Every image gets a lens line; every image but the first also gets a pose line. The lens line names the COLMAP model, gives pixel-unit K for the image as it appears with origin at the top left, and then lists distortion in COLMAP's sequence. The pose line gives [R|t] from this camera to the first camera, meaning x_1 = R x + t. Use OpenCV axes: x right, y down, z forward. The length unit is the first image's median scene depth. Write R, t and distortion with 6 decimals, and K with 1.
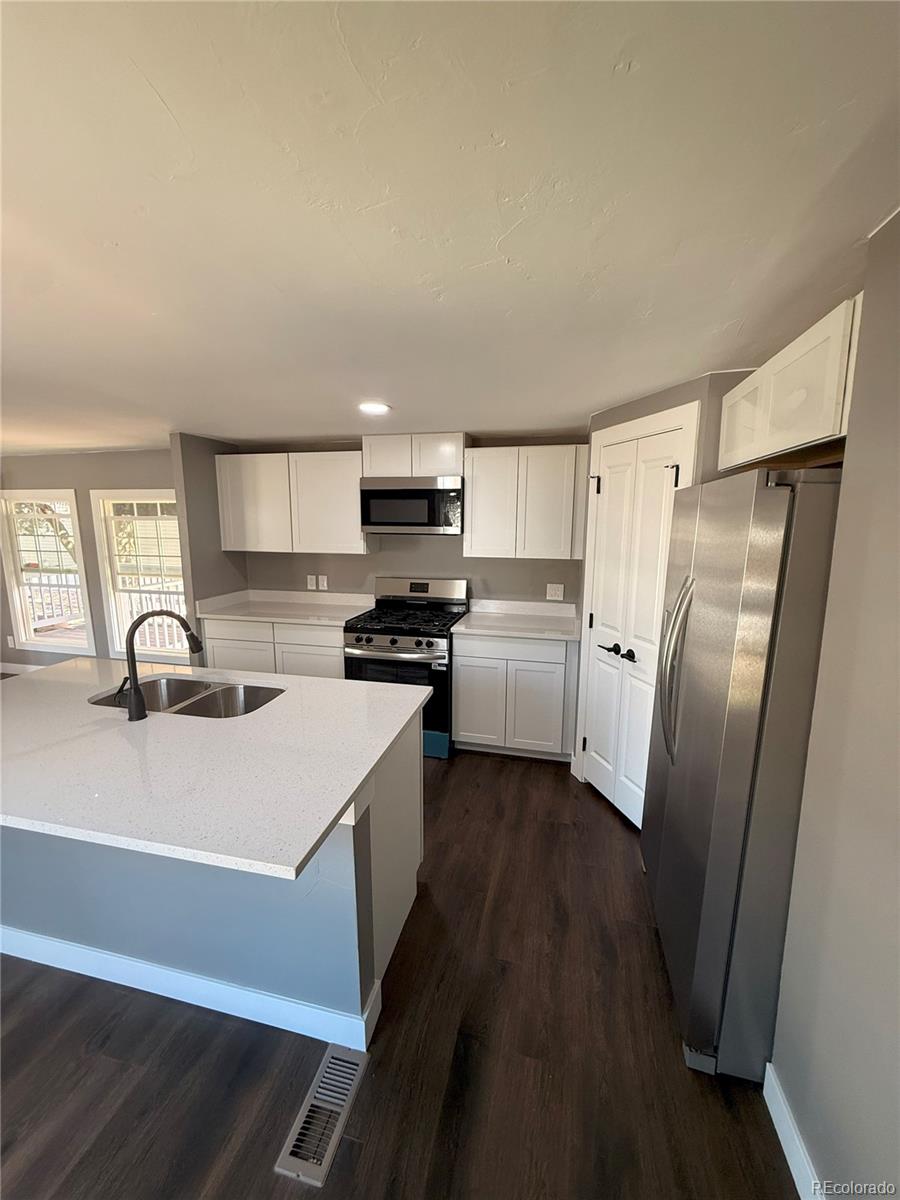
lens RADIAL K [[474.6, 0, 448.0], [0, 474.6, 596.2], [0, 0, 1]] dist [-0.001376, -0.000046]
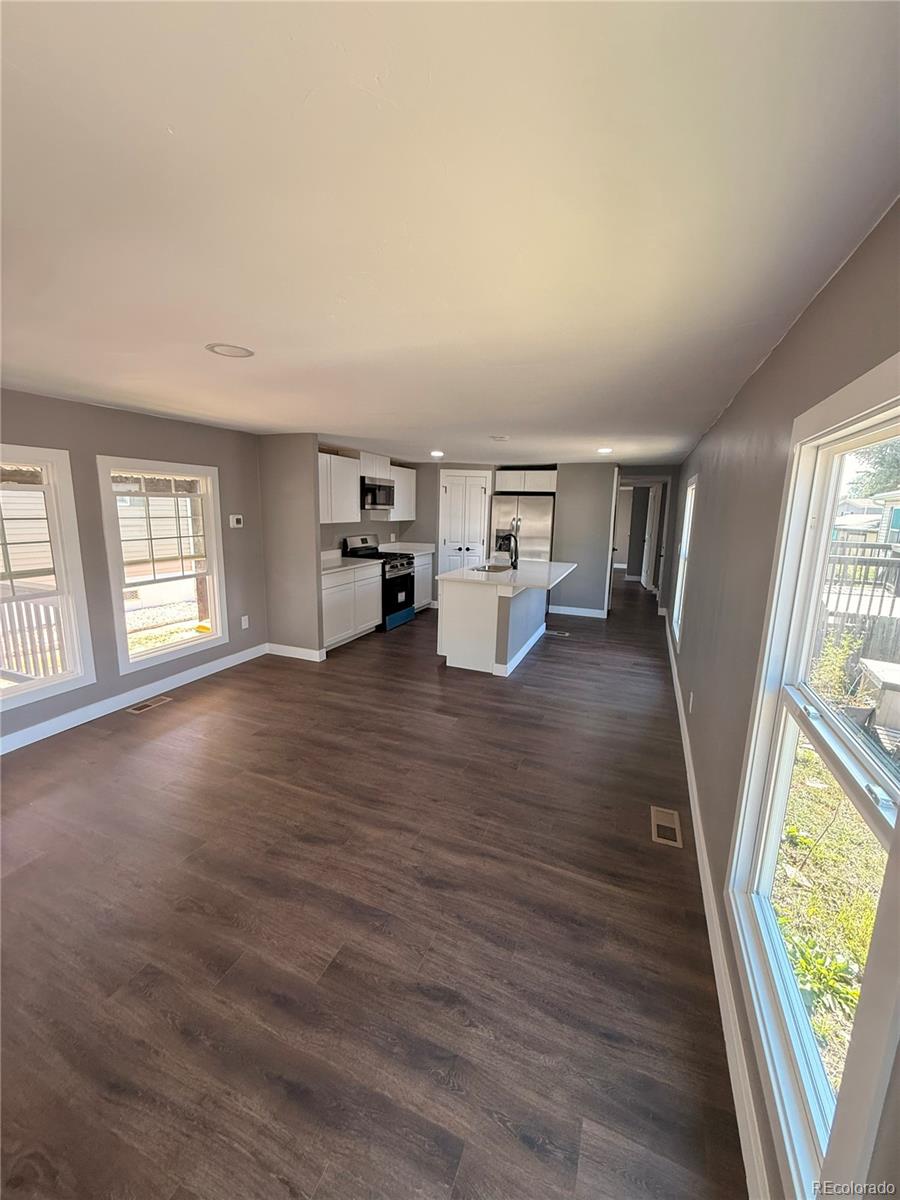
lens RADIAL K [[474.6, 0, 448.0], [0, 474.6, 596.2], [0, 0, 1]] dist [-0.001376, -0.000046]
pose [[0.155794, -0.181864, 0.970903, -1.408944], [0.145085, 0.976458, 0.159624, -0.043968], [-0.977077, 0.115995, 0.178513, 0.341088]]
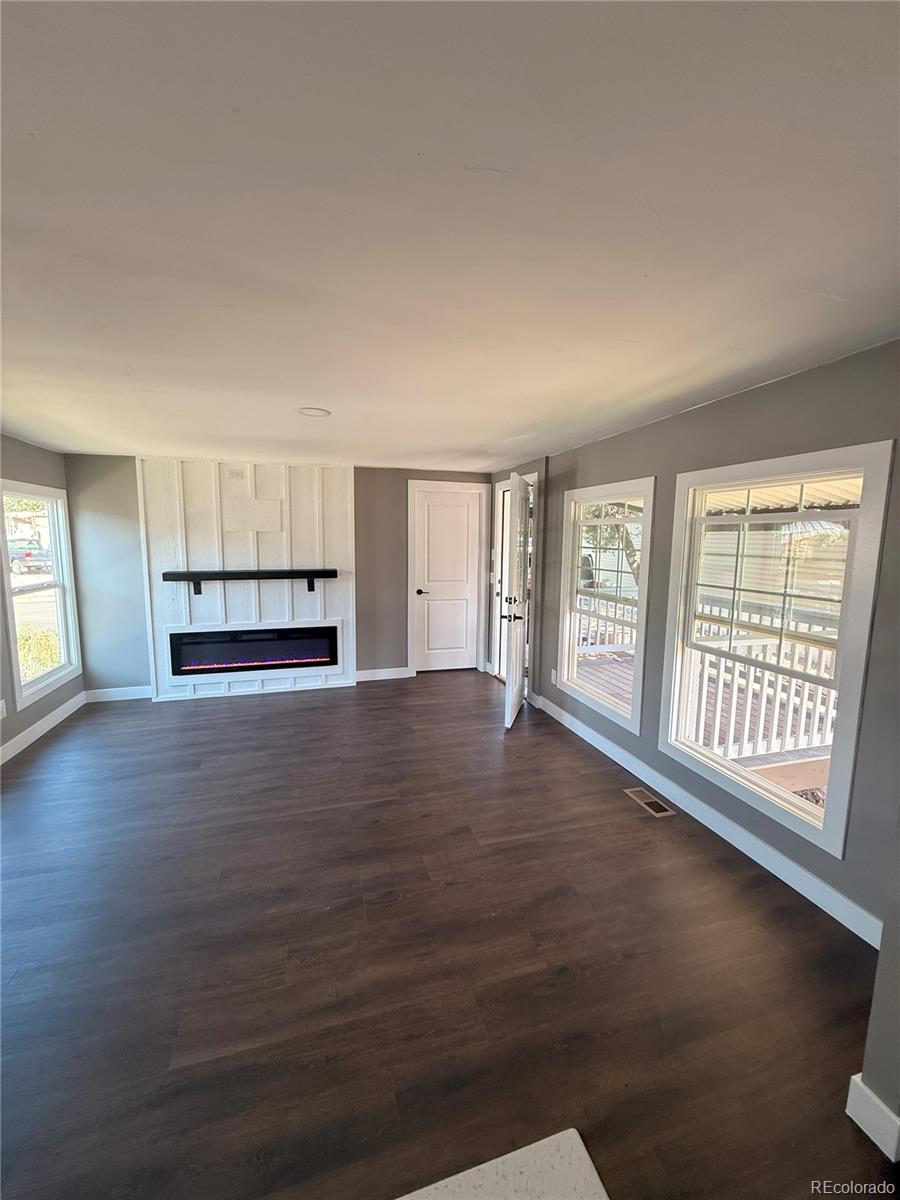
lens RADIAL K [[474.6, 0, 448.0], [0, 474.6, 596.2], [0, 0, 1]] dist [-0.001376, -0.000046]
pose [[0.498912, 0.107732, -0.859931, -0.358379], [-0.155500, 0.987269, 0.033467, -0.044354], [0.852588, 0.117022, 0.509313, 0.453628]]
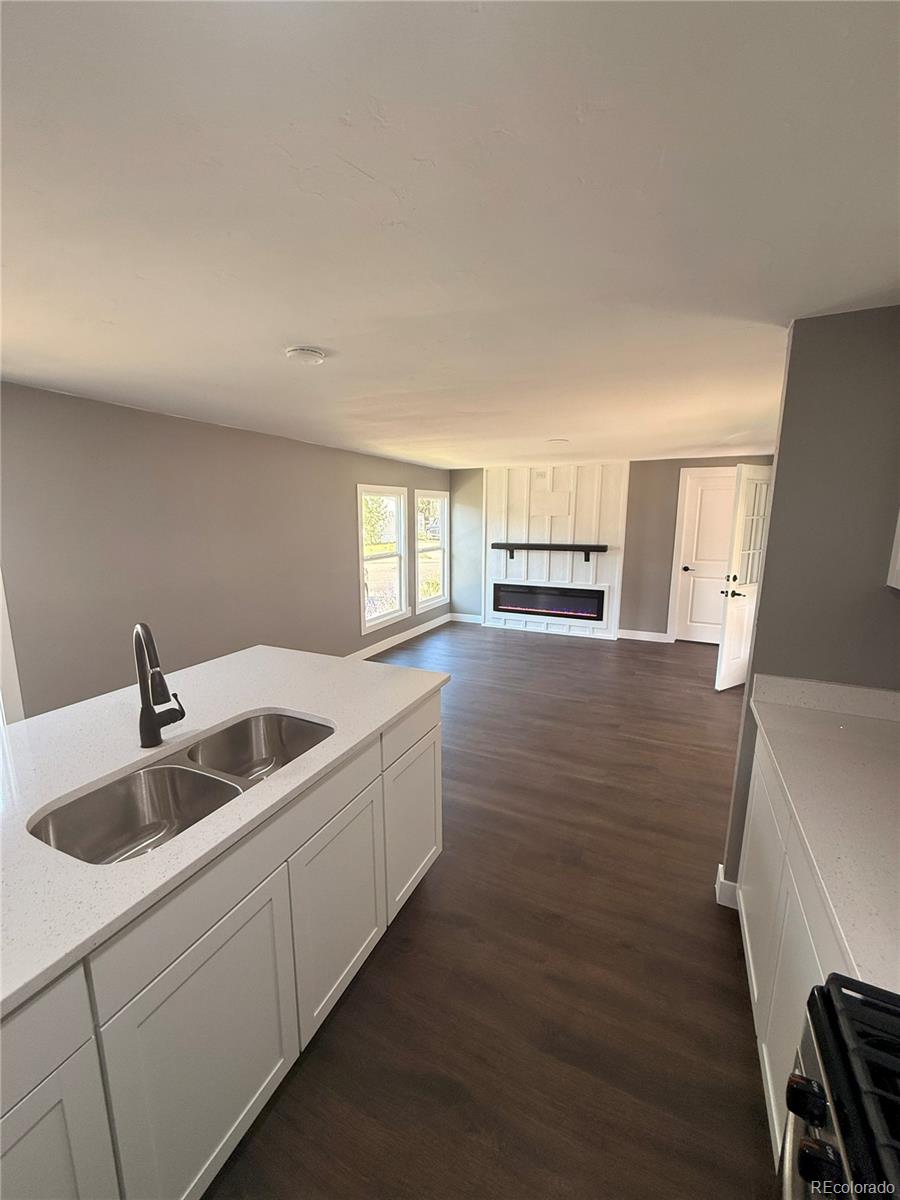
lens RADIAL K [[474.6, 0, 448.0], [0, 474.6, 596.2], [0, 0, 1]] dist [-0.001376, -0.000046]
pose [[-0.212898, 0.168741, -0.962393, -0.002305], [-0.166485, 0.964306, 0.205905, -0.090986], [0.962786, 0.204061, -0.177206, 0.605044]]
